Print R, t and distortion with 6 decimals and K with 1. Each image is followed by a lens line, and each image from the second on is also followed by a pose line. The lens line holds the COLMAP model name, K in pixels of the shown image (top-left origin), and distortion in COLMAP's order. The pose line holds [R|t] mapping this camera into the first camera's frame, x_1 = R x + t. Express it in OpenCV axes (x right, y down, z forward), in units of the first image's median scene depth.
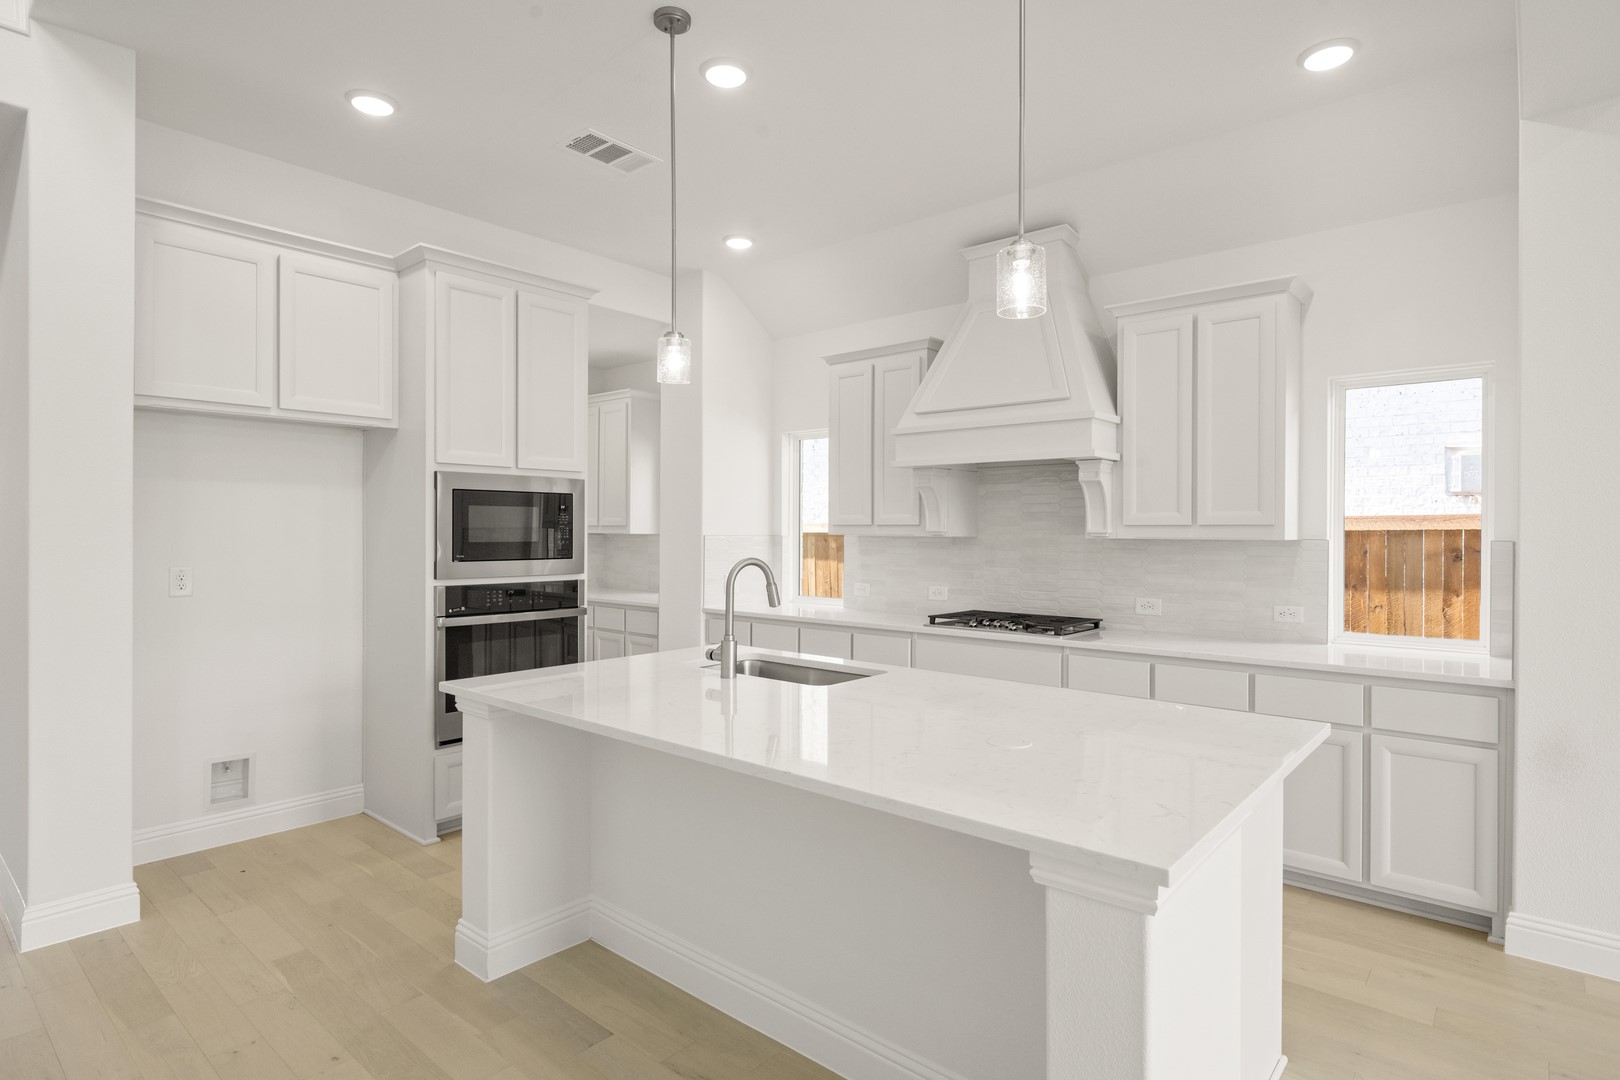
lens RADIAL K [[841.1, 0, 816.8], [0, 841.1, 533.9], [0, 0, 1]] dist [-0.004759, 0.005080]
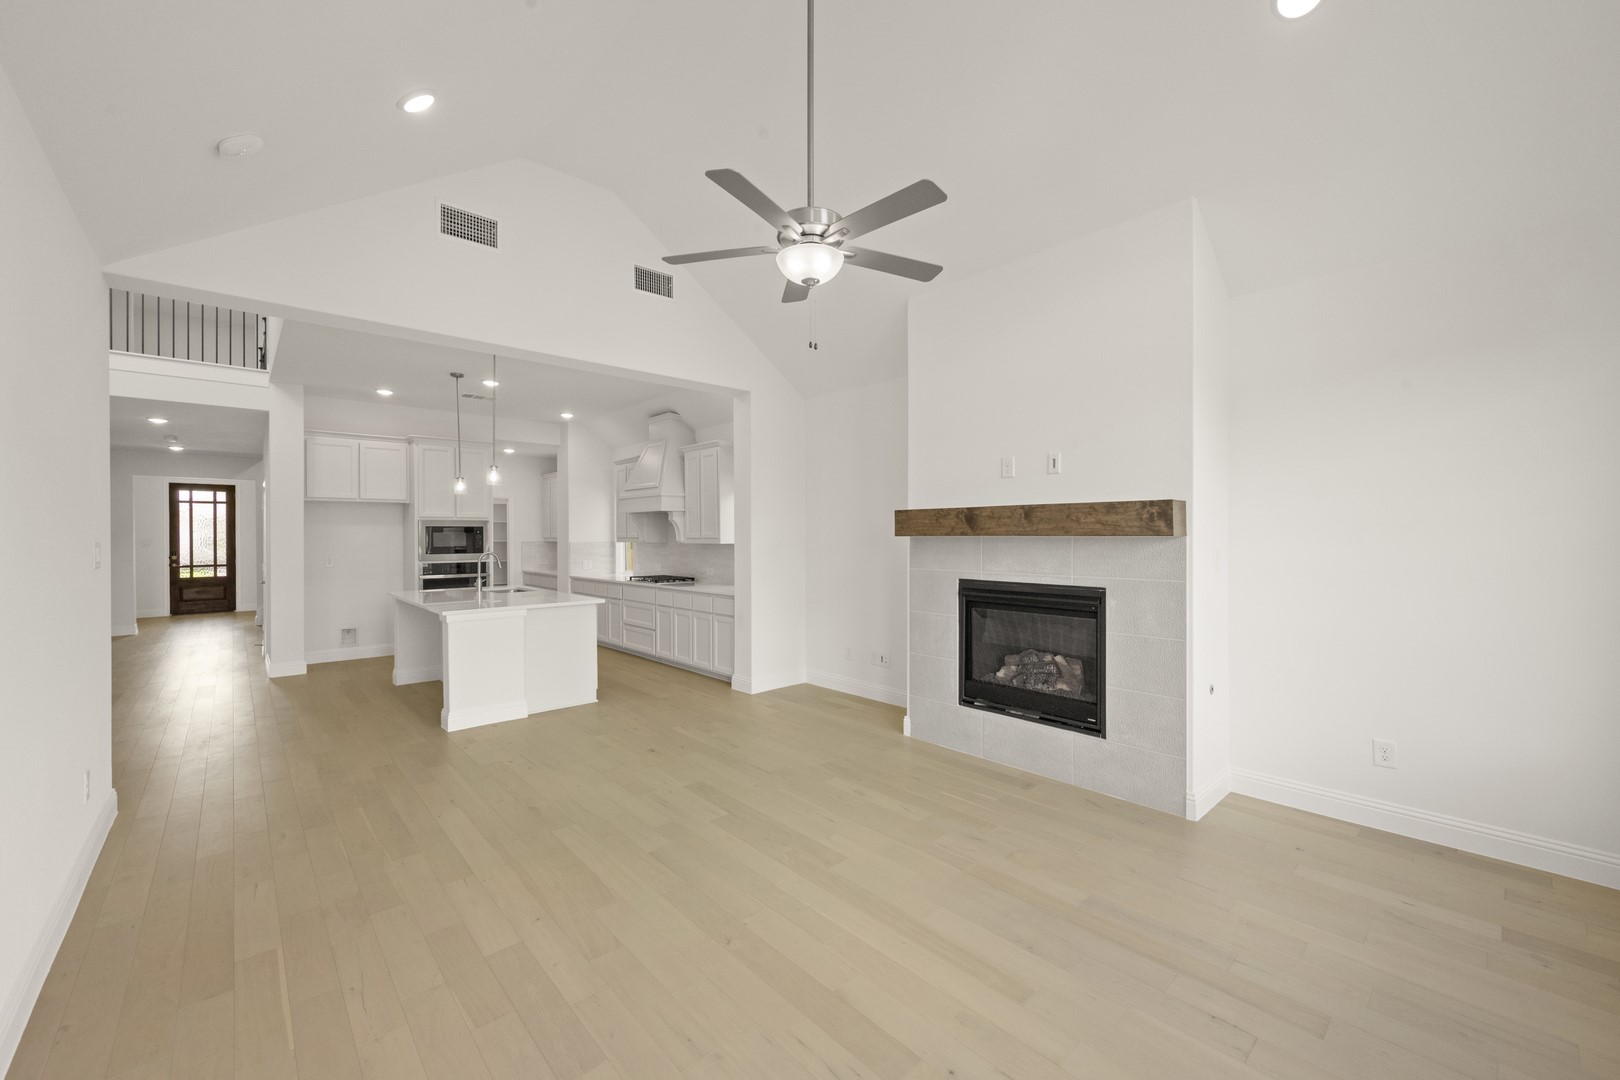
lens RADIAL K [[636.1, 0, 821.6], [0, 636.1, 537.0], [0, 0, 1]] dist [-0.000287, 0.000461]
pose [[0.992933, -0.008487, -0.118371, 0.993551], [0.008355, 0.999964, -0.001608, -0.006747], [0.118380, 0.000608, 0.992968, -0.797489]]
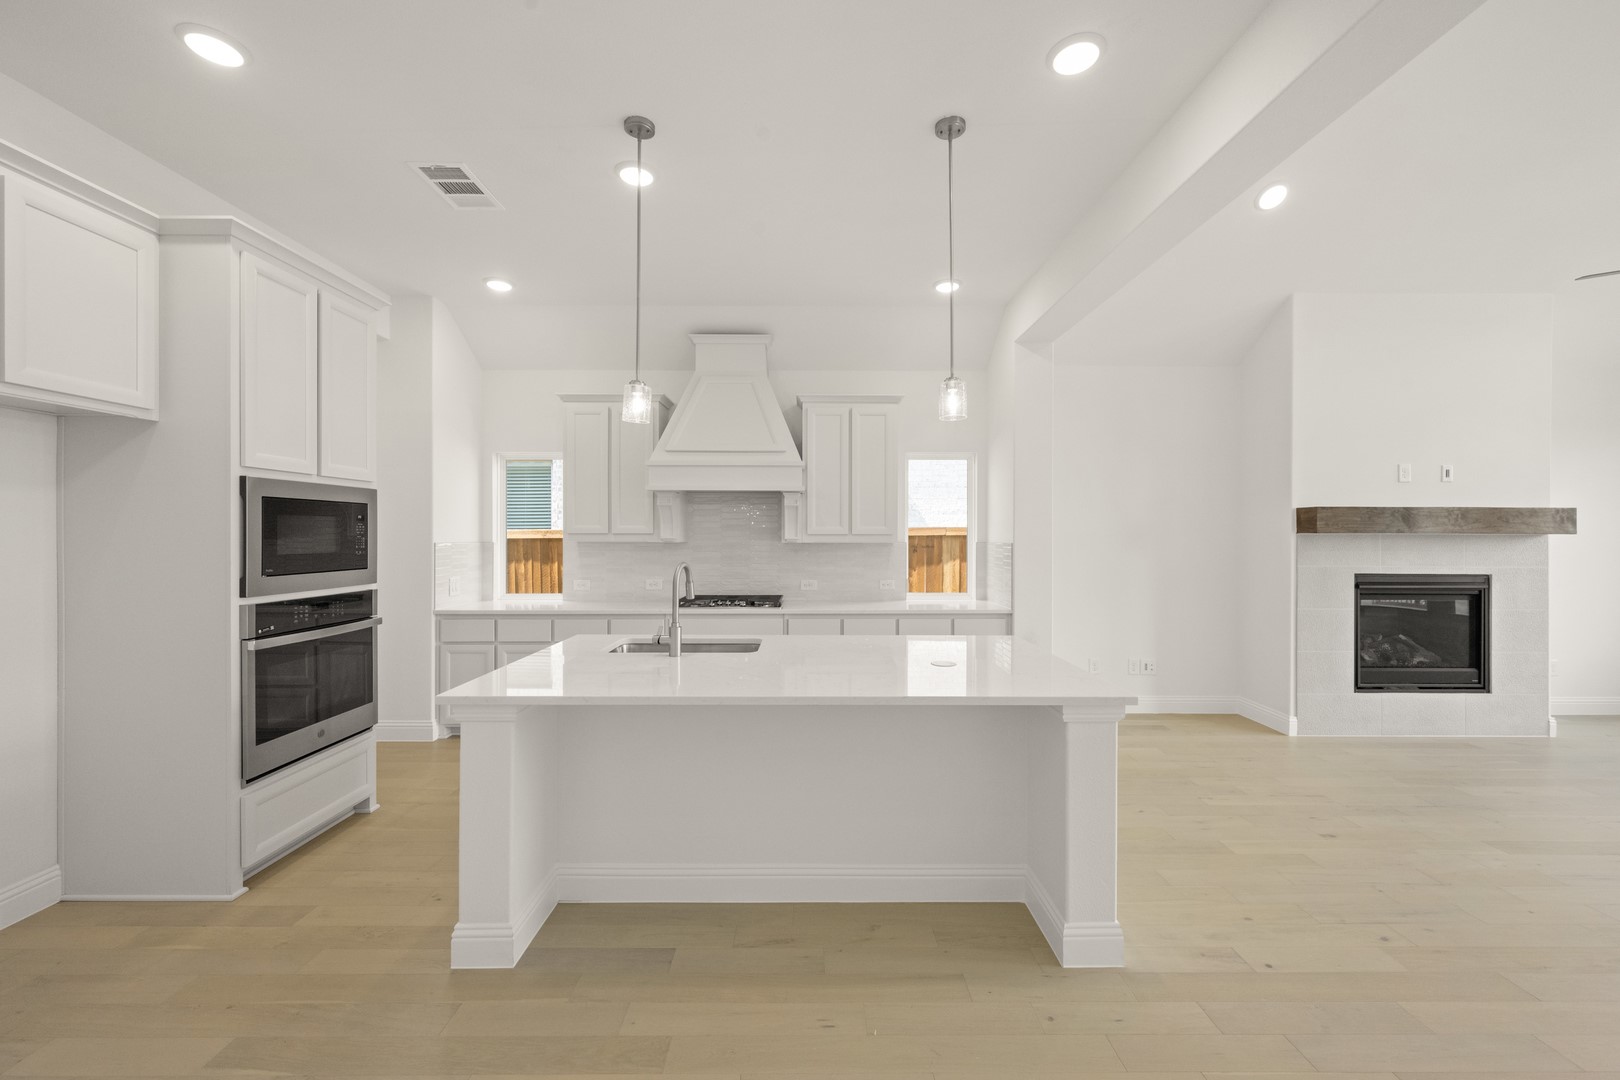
lens RADIAL K [[636.1, 0, 813.2], [0, 636.1, 535.7], [0, 0, 1]] dist [-0.000287, 0.000461]
pose [[0.756446, -0.004258, 0.654042, -0.417600], [0.003721, 0.999991, 0.002206, -0.010228], [-0.654045, 0.000765, 0.756455, 0.091000]]
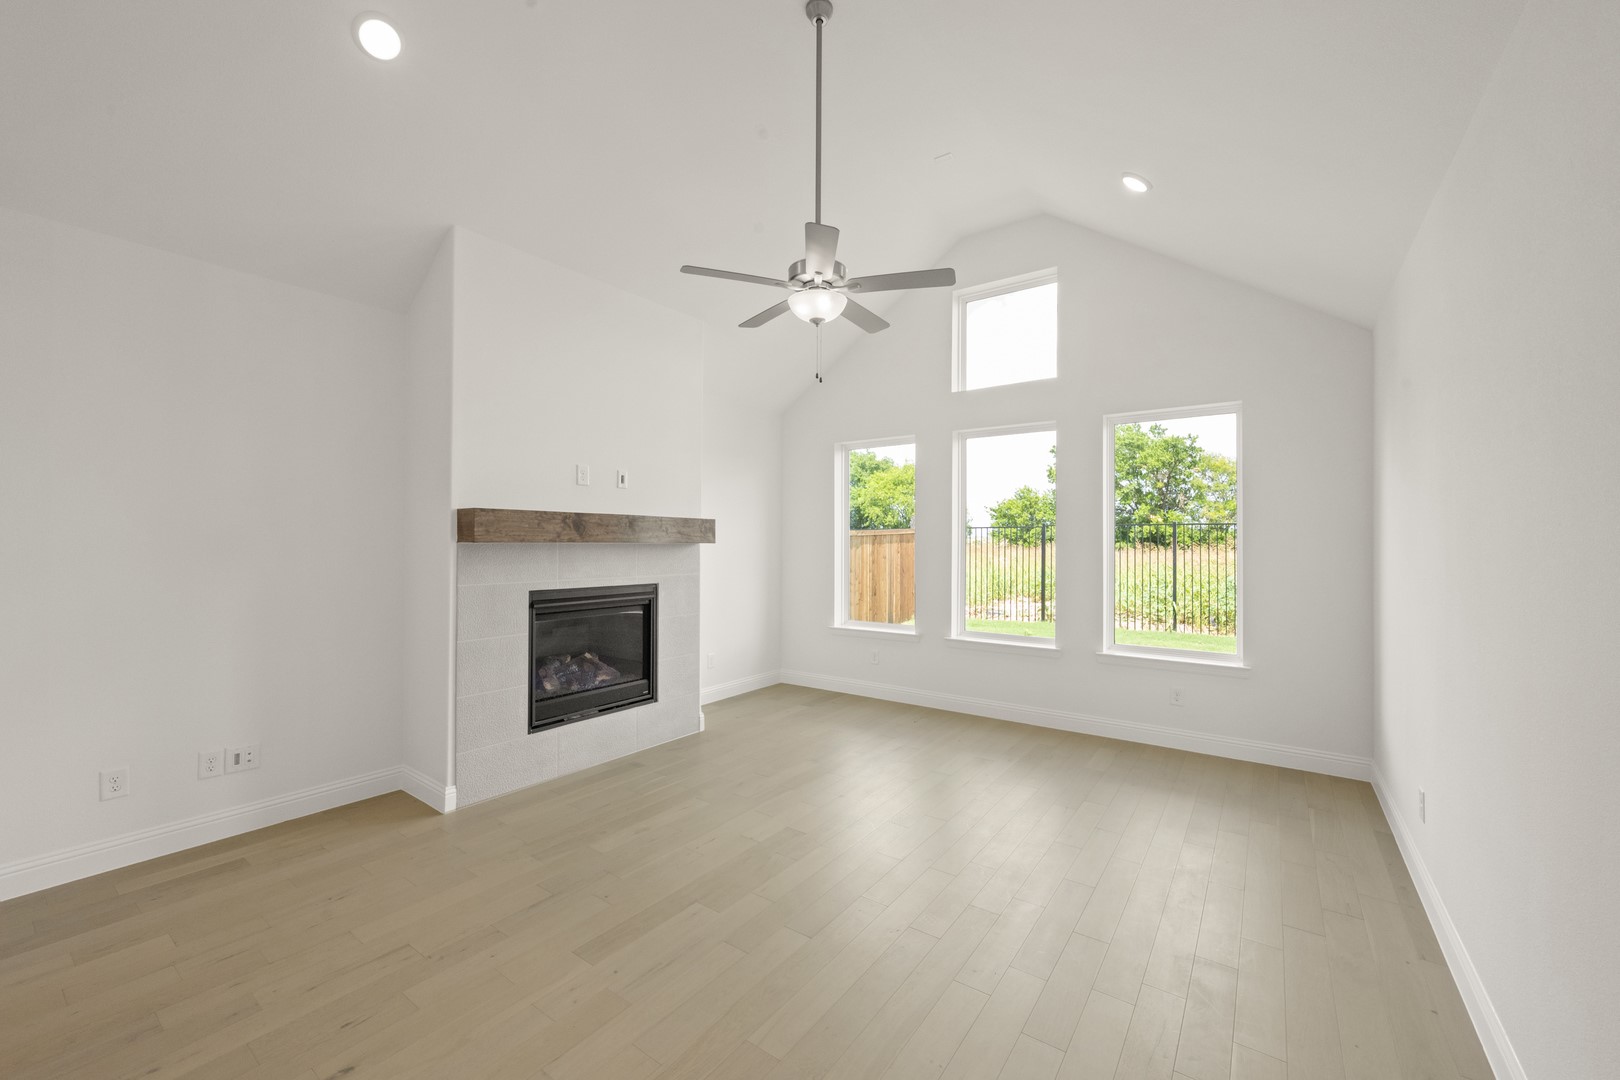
lens RADIAL K [[636.1, 0, 808.2], [0, 636.1, 538.0], [0, 0, 1]] dist [-0.000287, 0.000461]
pose [[-0.076548, 0.000877, 0.997065, 0.097441], [-0.001384, 0.999999, -0.000986, -0.014869], [-0.997065, -0.001456, -0.076547, -0.025546]]
